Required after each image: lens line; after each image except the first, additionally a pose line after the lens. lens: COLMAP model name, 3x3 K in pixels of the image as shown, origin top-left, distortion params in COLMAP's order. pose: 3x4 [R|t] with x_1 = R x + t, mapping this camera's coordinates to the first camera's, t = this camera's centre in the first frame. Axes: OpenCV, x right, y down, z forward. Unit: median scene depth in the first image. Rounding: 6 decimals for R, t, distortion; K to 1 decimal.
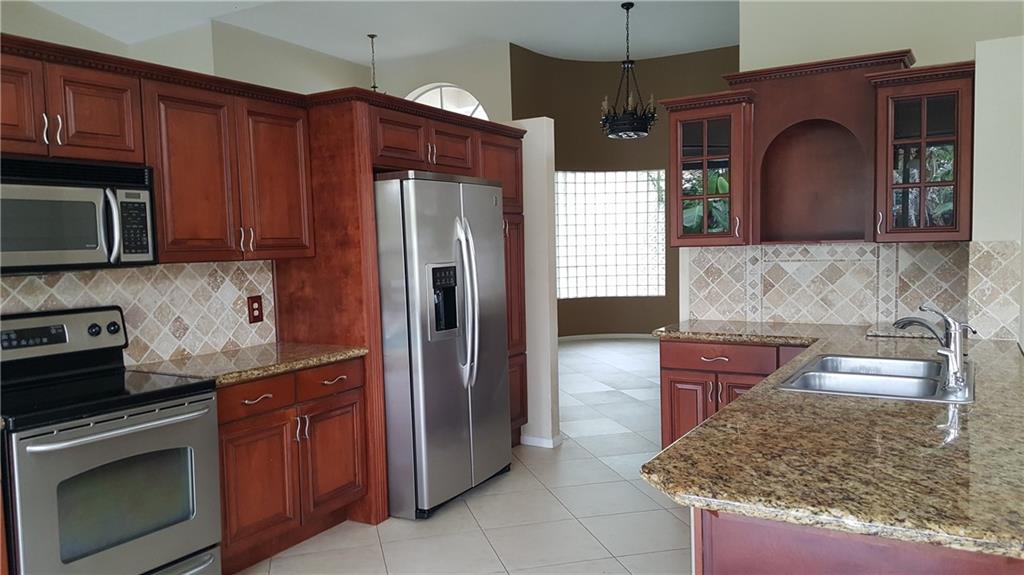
lens RADIAL K [[761.4, 0, 516.4], [0, 761.4, 291.6], [0, 0, 1]] dist [0.086744, -0.104756]
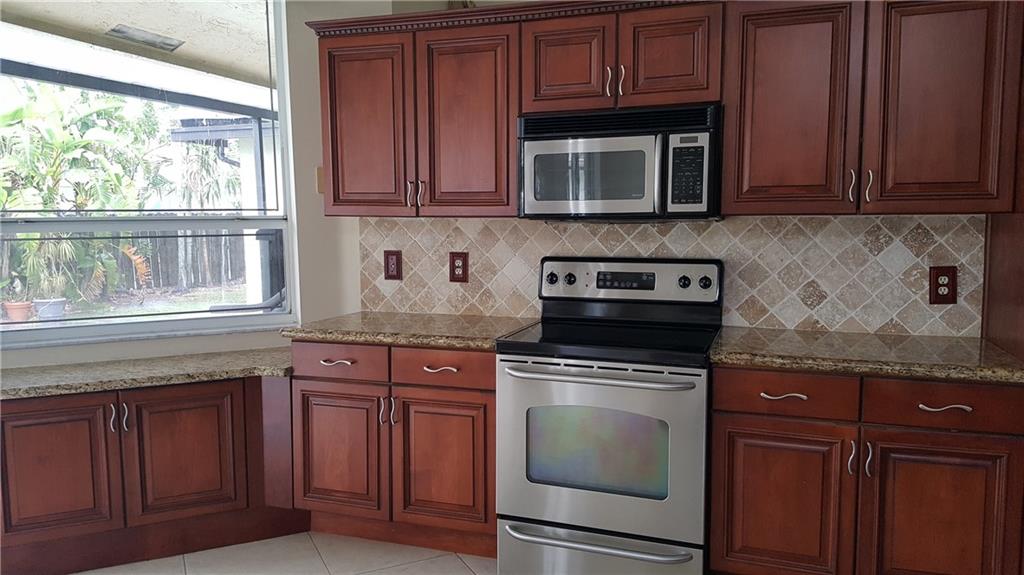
lens RADIAL K [[761.4, 0, 504.4], [0, 761.4, 291.2], [0, 0, 1]] dist [0.086744, -0.104756]
pose [[0.172647, 0.122158, -0.977379, 0.333468], [-0.062342, 0.991645, 0.112929, -0.030985], [0.983009, 0.041435, 0.178820, 0.556149]]
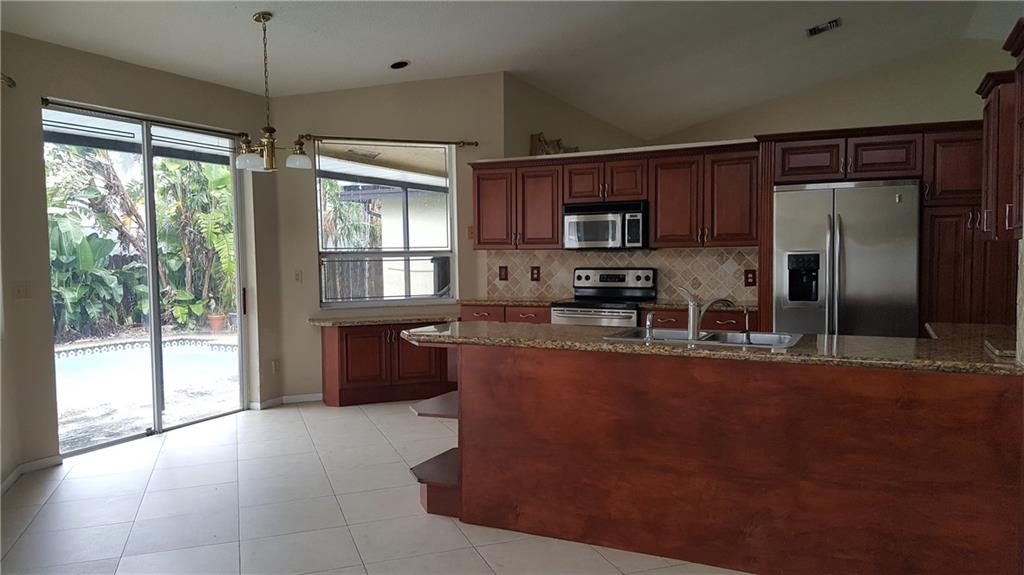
lens RADIAL K [[761.4, 0, 499.3], [0, 761.4, 292.8], [0, 0, 1]] dist [0.086744, -0.104756]
pose [[0.069237, 0.077811, -0.994561, 1.422074], [-0.055185, 0.995726, 0.074060, -0.042310], [0.996073, 0.049757, 0.073235, 0.425091]]
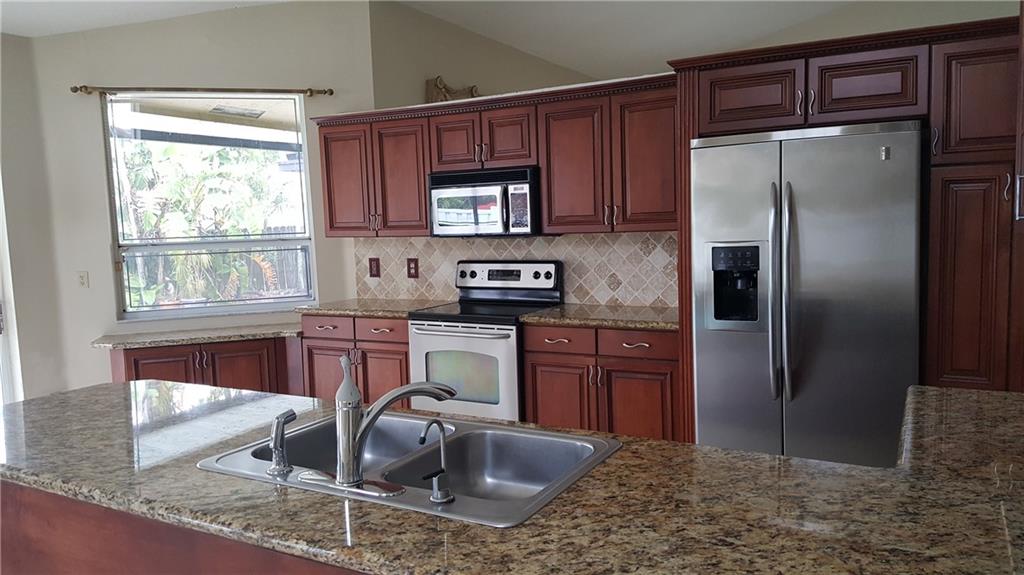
lens RADIAL K [[761.4, 0, 509.1], [0, 761.4, 291.6], [0, 0, 1]] dist [0.086744, -0.104756]
pose [[0.016691, 0.121619, -0.992436, 0.882519], [-0.030817, 0.992166, 0.121068, -0.091750], [0.999386, 0.028563, 0.020308, 0.843893]]
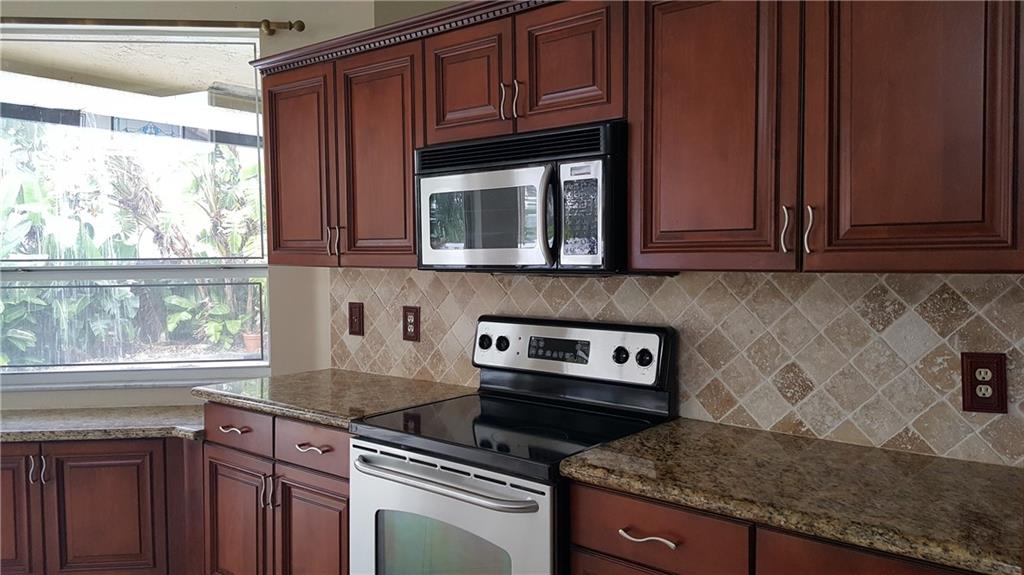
lens RADIAL K [[761.4, 0, 506.9], [0, 761.4, 283.5], [0, 0, 1]] dist [0.086744, -0.104756]
pose [[-0.170925, 0.063092, -0.983262, 0.171670], [-0.053015, 0.995913, 0.073120, -0.061333], [0.983857, 0.064626, -0.166882, 0.930852]]
